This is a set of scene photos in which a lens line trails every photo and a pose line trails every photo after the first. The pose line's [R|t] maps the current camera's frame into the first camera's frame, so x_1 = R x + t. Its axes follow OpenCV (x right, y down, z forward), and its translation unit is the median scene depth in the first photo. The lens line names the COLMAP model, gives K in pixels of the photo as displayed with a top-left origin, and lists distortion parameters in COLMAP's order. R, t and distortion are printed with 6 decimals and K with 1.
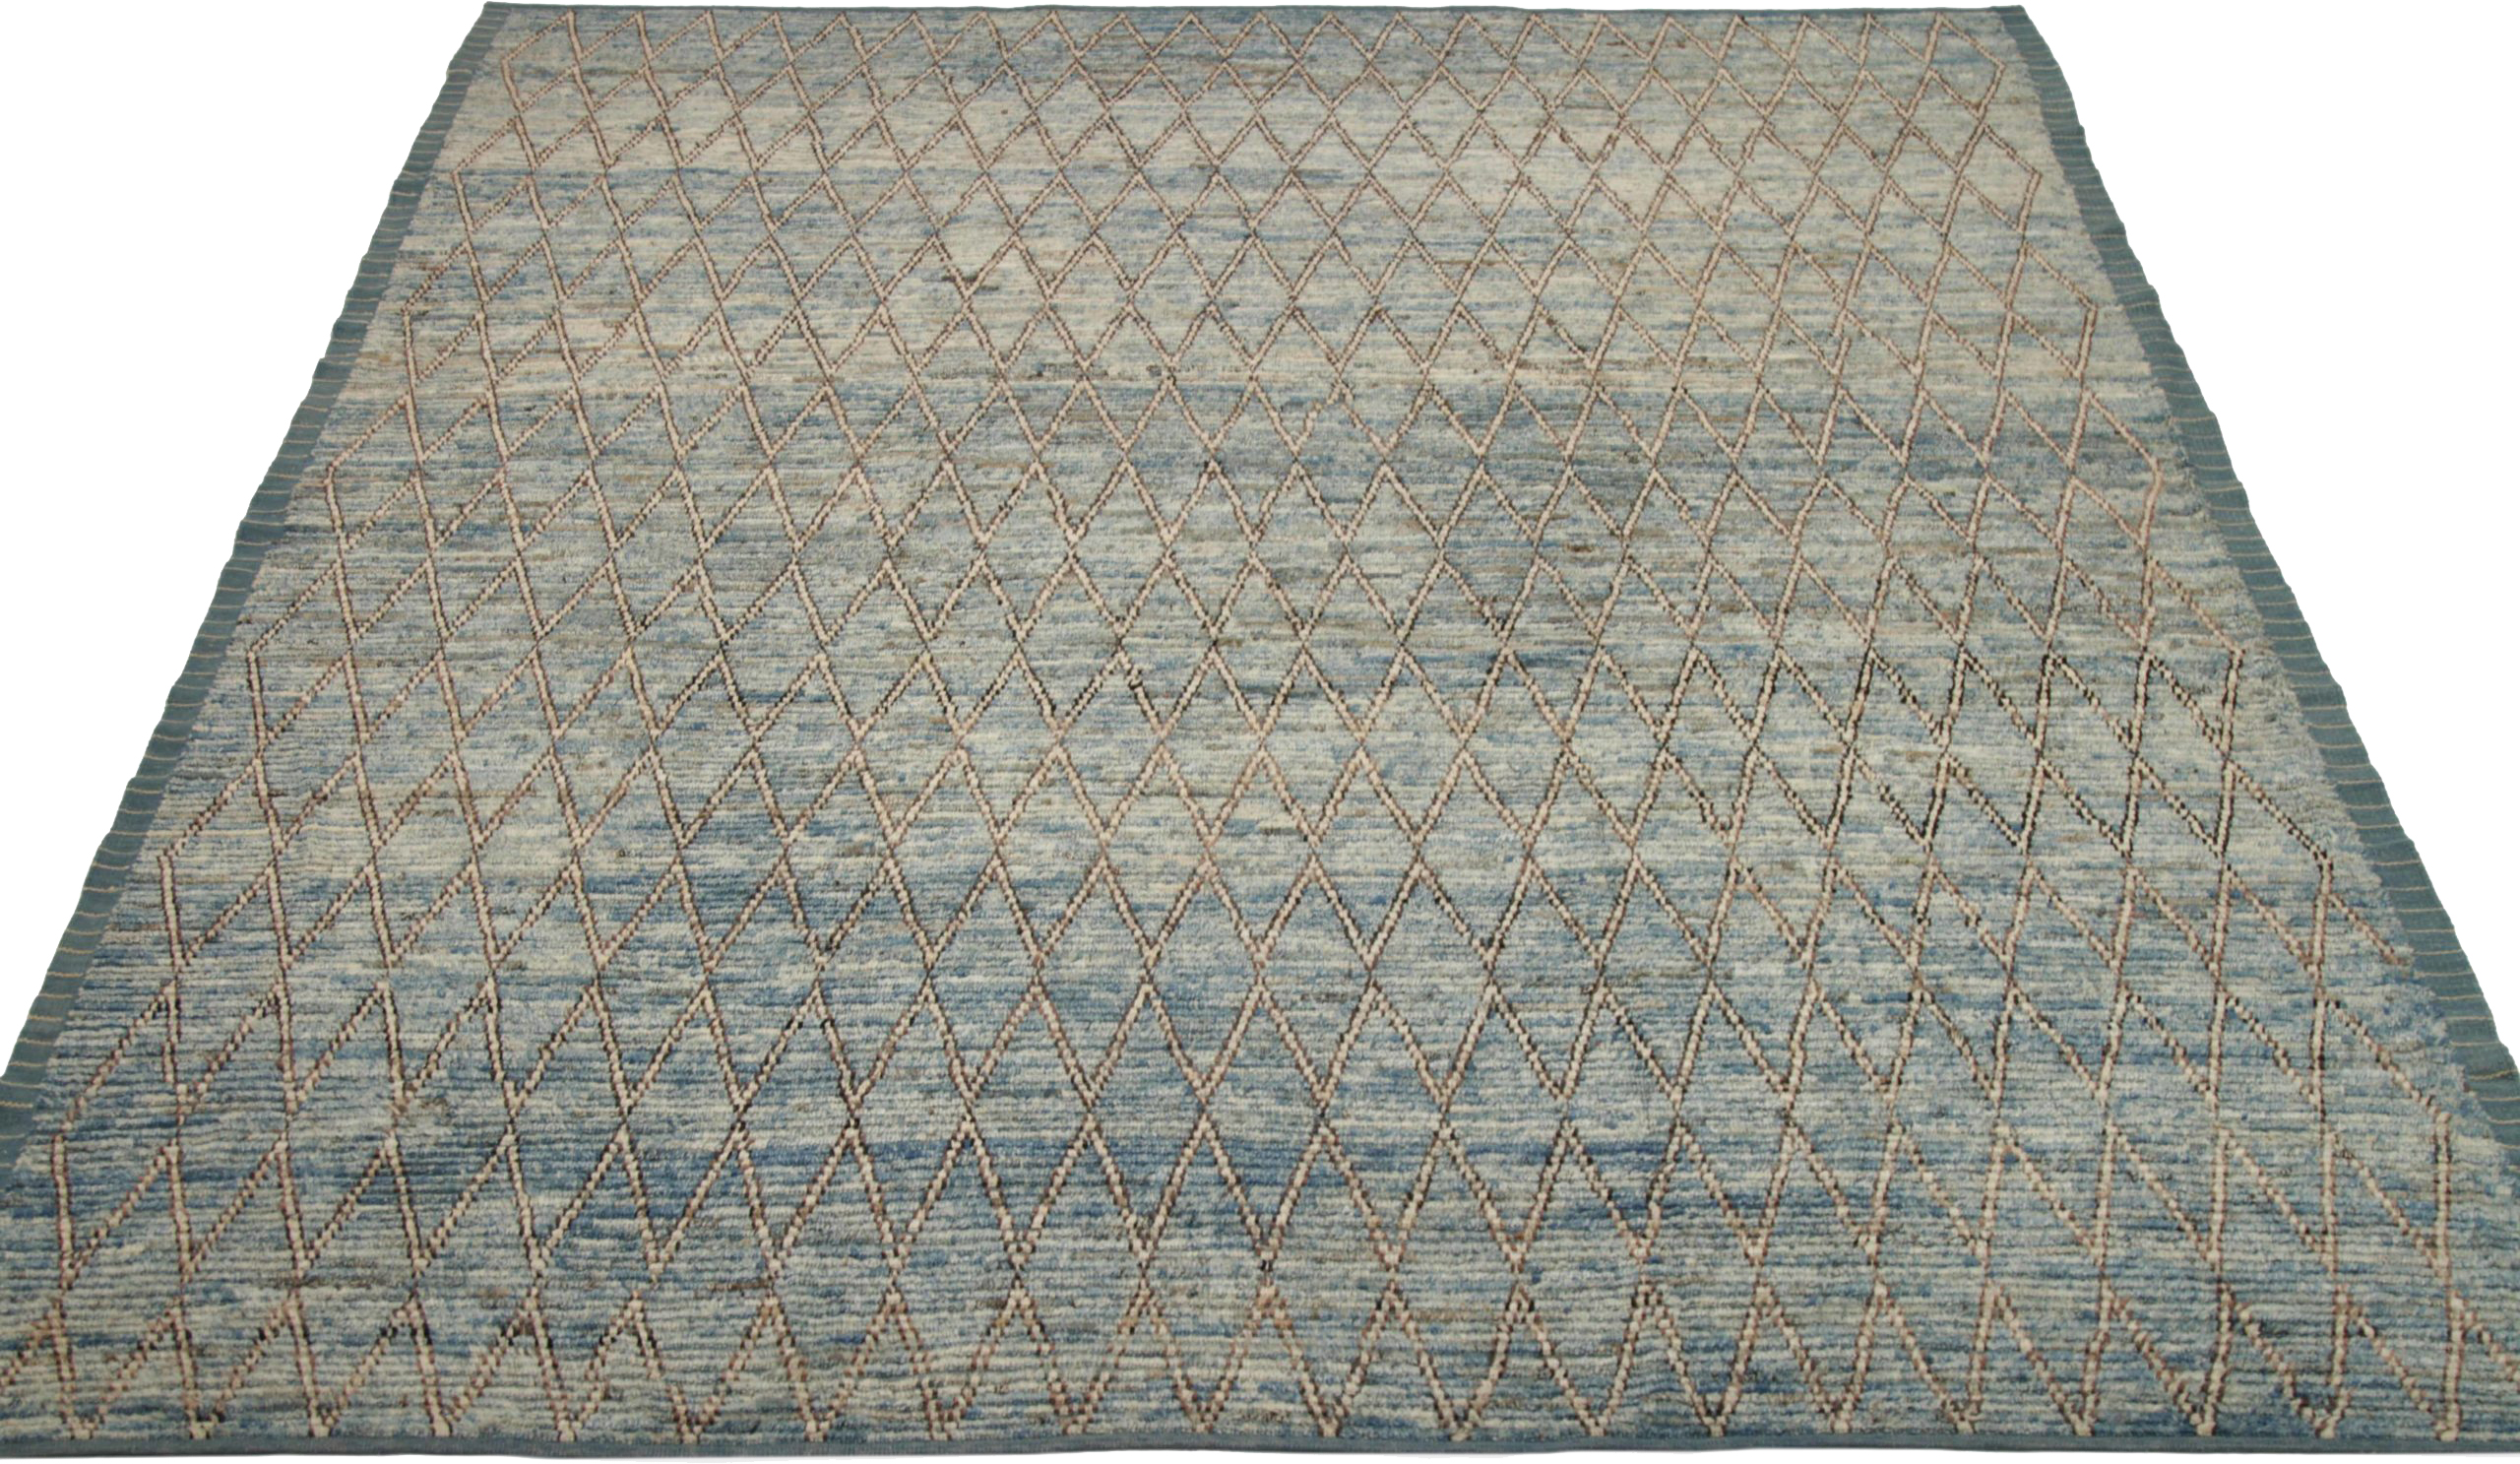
lens RADIAL K [[3500.4, 0, 1260.0], [0, 3500.4, 732.0], [0, 0, 1]] dist [-0.065910, 0.016754]
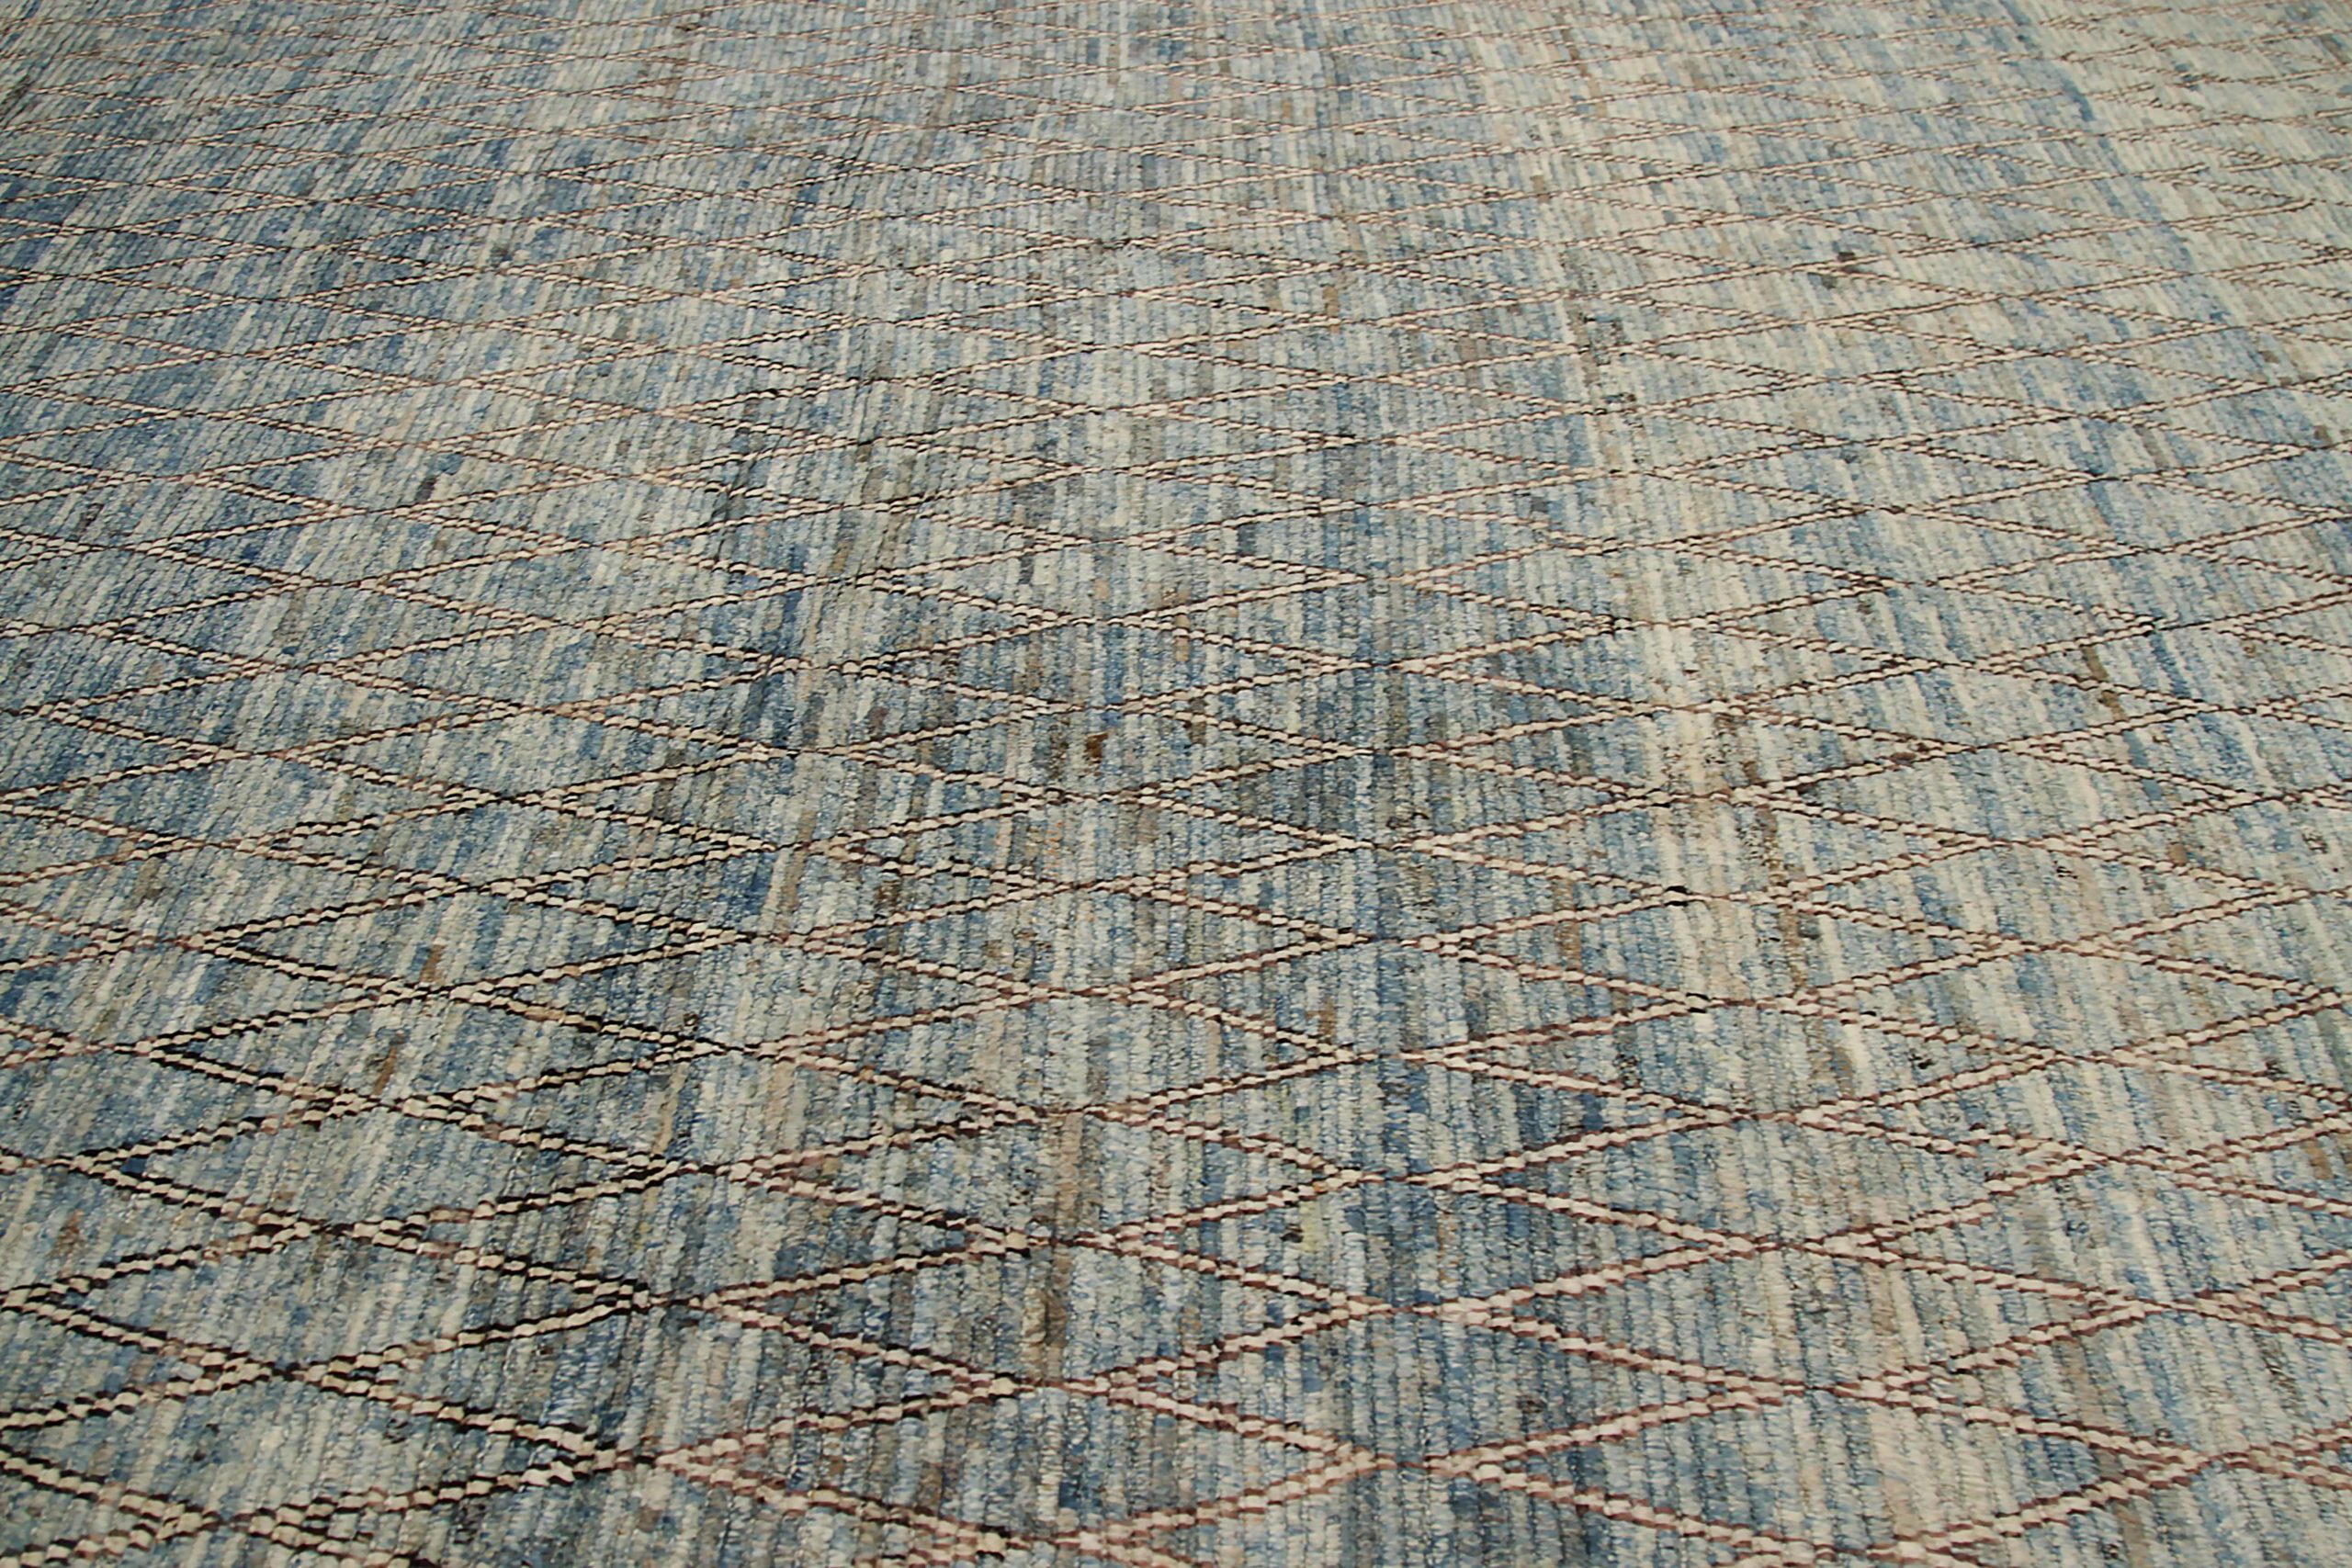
lens RADIAL K [[2567.1, 0, 1173.8], [0, 2567.1, 824.2], [0, 0, 1]] dist [-0.129997, 0.073886]
pose [[-0.013233, 0.620857, -0.783812, 0.501787], [-0.559522, 0.645069, 0.520405, -0.317060], [0.828710, 0.445446, 0.338847, 0.977879]]
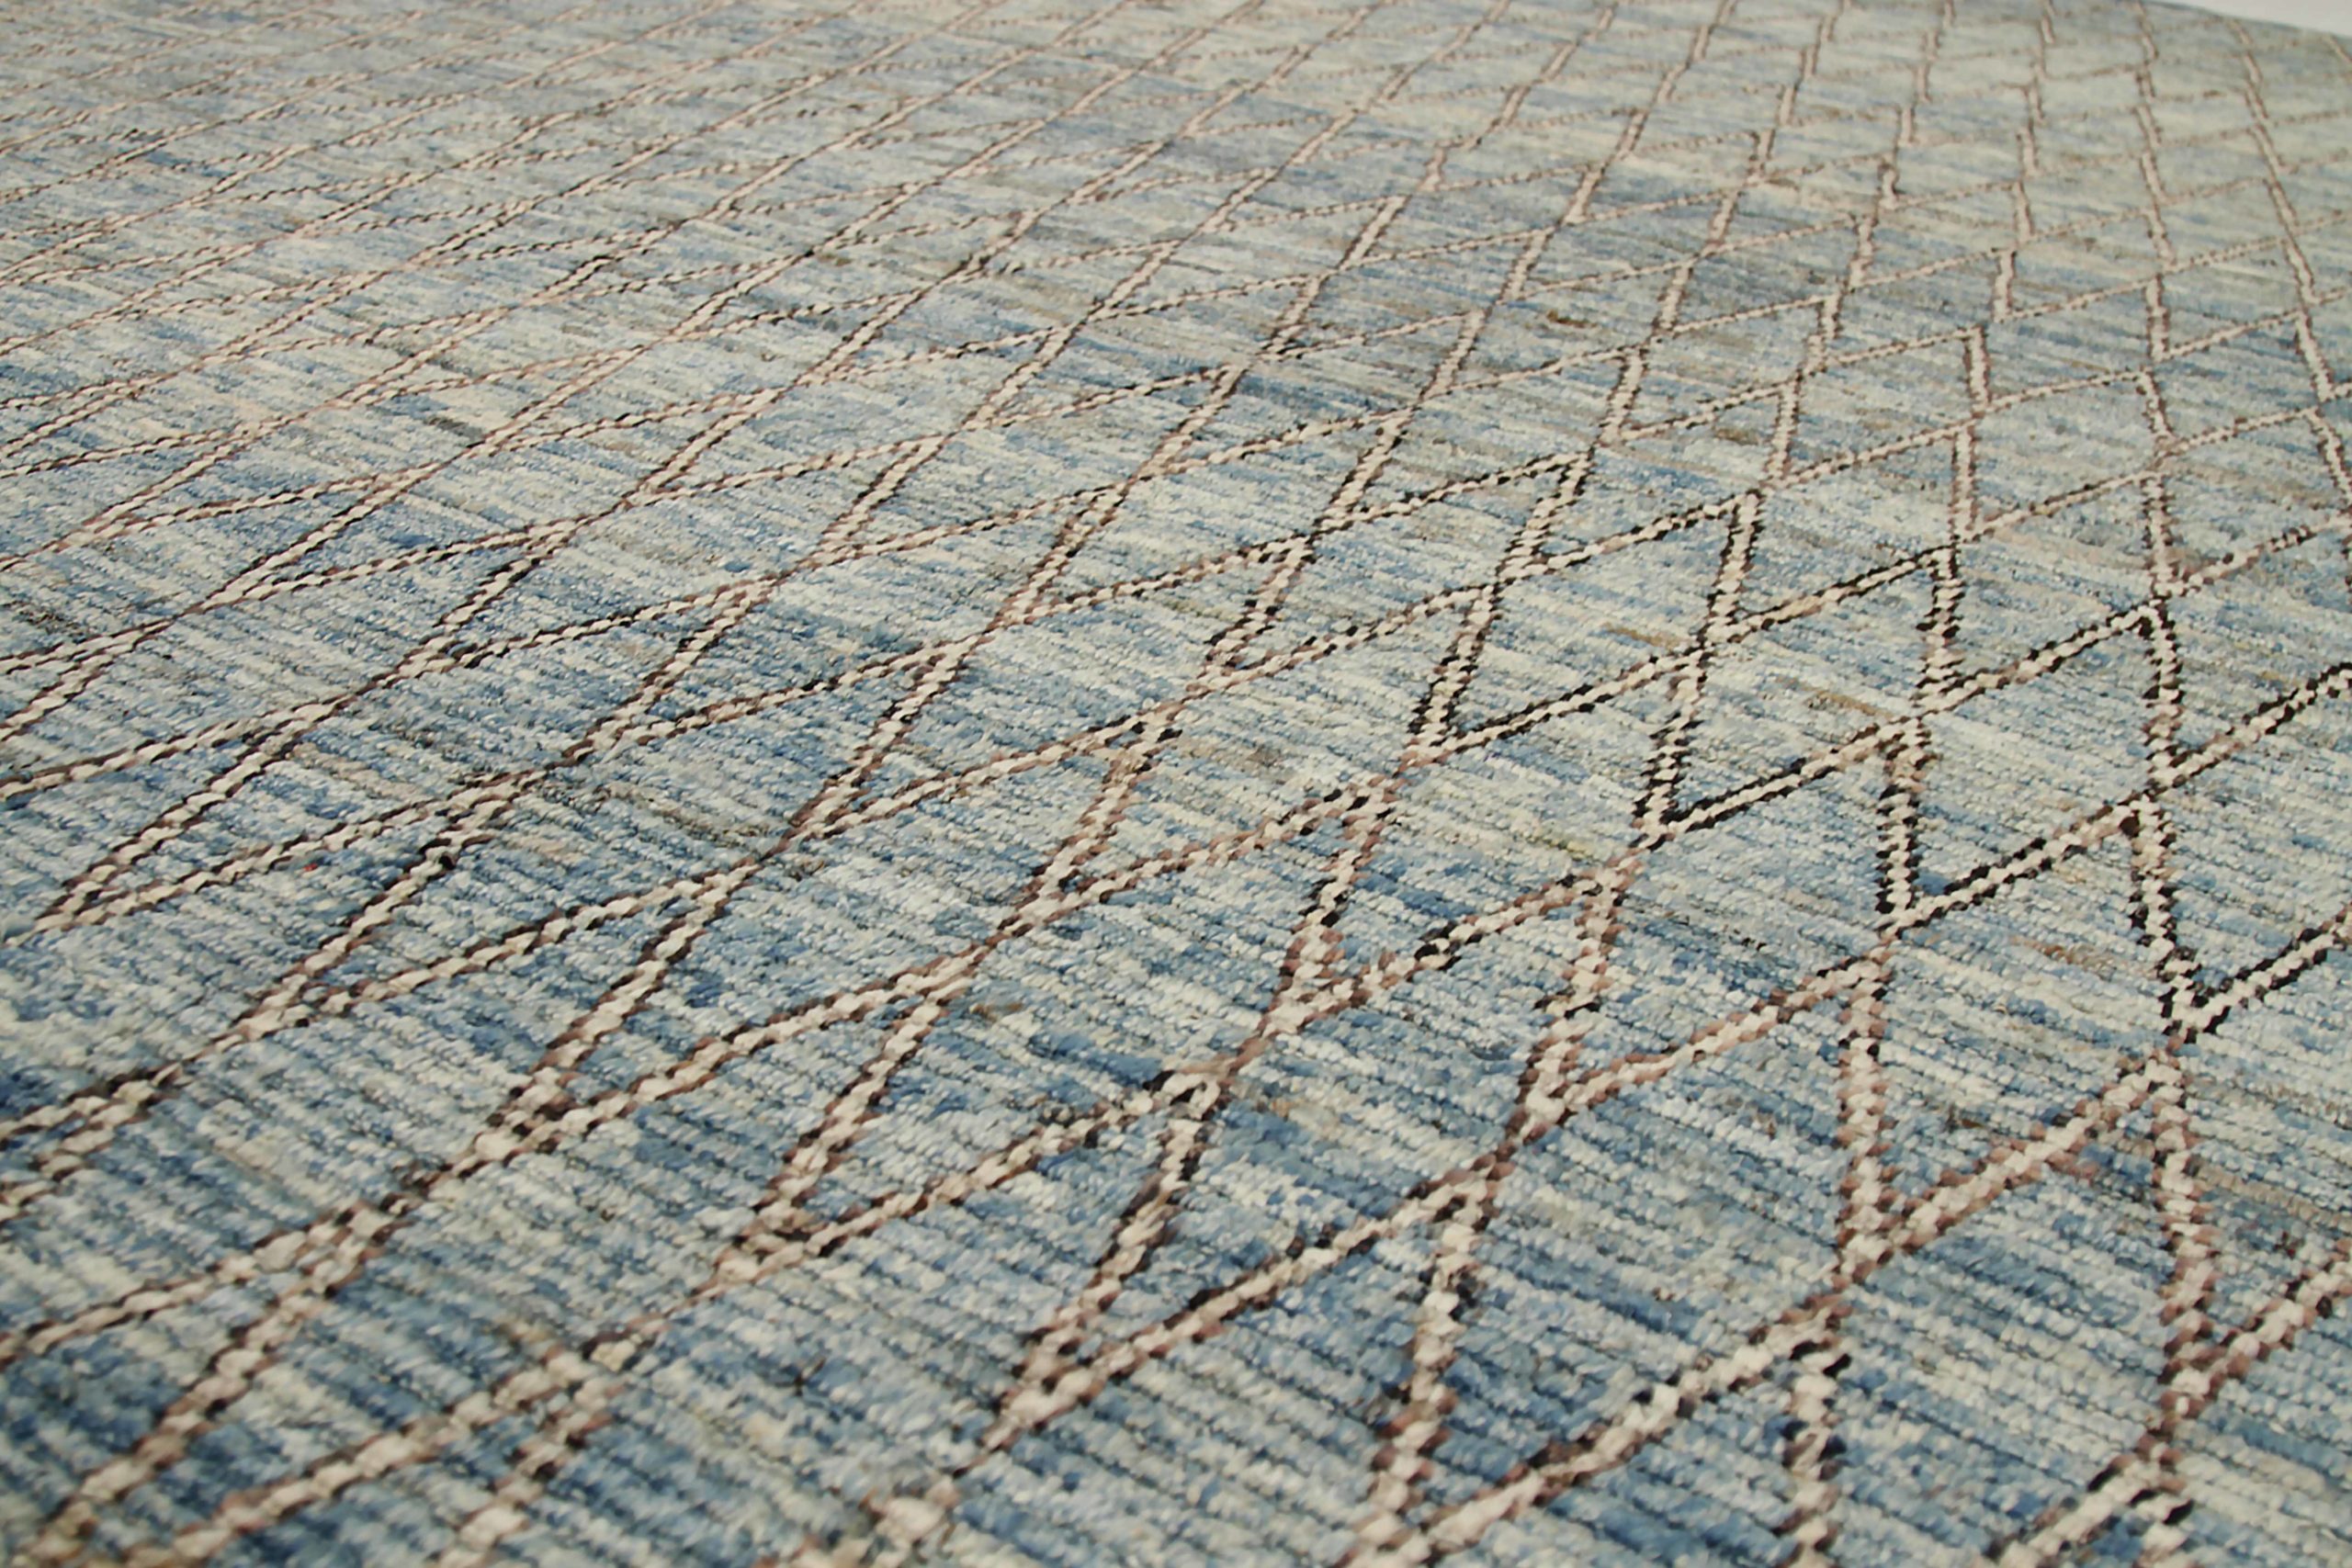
lens RADIAL K [[2567.1, 0, 1173.8], [0, 2567.1, 824.2], [0, 0, 1]] dist [-0.129997, 0.073886]
pose [[0.834155, 0.293777, -0.466777, 0.271562], [-0.349479, 0.936280, -0.035268, 0.057762], [0.426673, 0.192548, 0.883671, 0.738280]]
